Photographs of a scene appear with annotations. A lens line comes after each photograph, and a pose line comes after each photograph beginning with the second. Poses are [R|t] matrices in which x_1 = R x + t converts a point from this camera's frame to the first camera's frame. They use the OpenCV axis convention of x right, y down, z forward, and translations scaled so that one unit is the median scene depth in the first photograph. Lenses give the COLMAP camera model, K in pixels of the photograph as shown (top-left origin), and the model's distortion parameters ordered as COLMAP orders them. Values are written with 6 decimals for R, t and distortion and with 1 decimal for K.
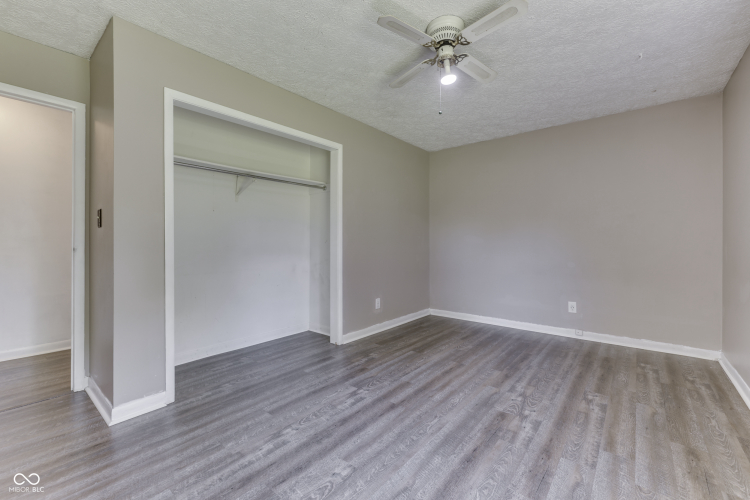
lens RADIAL K [[316.3, 0, 373.3], [0, 316.3, 242.7], [0, 0, 1]] dist [0.000375, 0.000054]
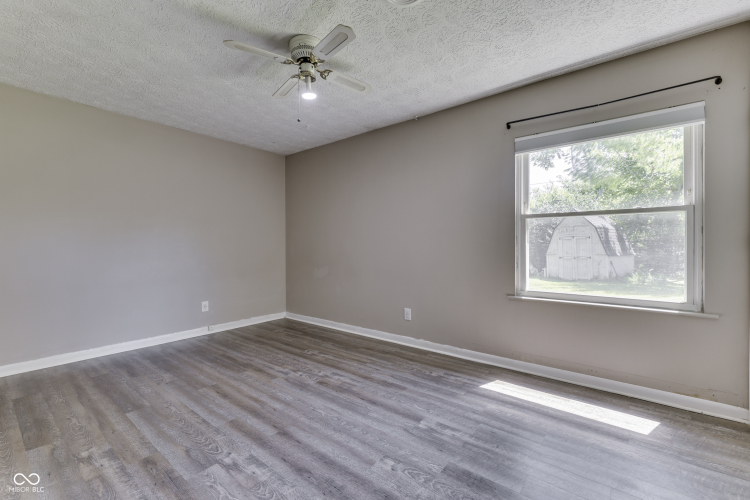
lens RADIAL K [[316.3, 0, 373.3], [0, 316.3, 242.7], [0, 0, 1]] dist [0.000375, 0.000054]
pose [[-0.002216, 0.009806, 0.999949, -0.759849], [0.004518, 0.999942, -0.009796, -0.005290], [-0.999987, 0.004496, -0.002260, 0.687620]]
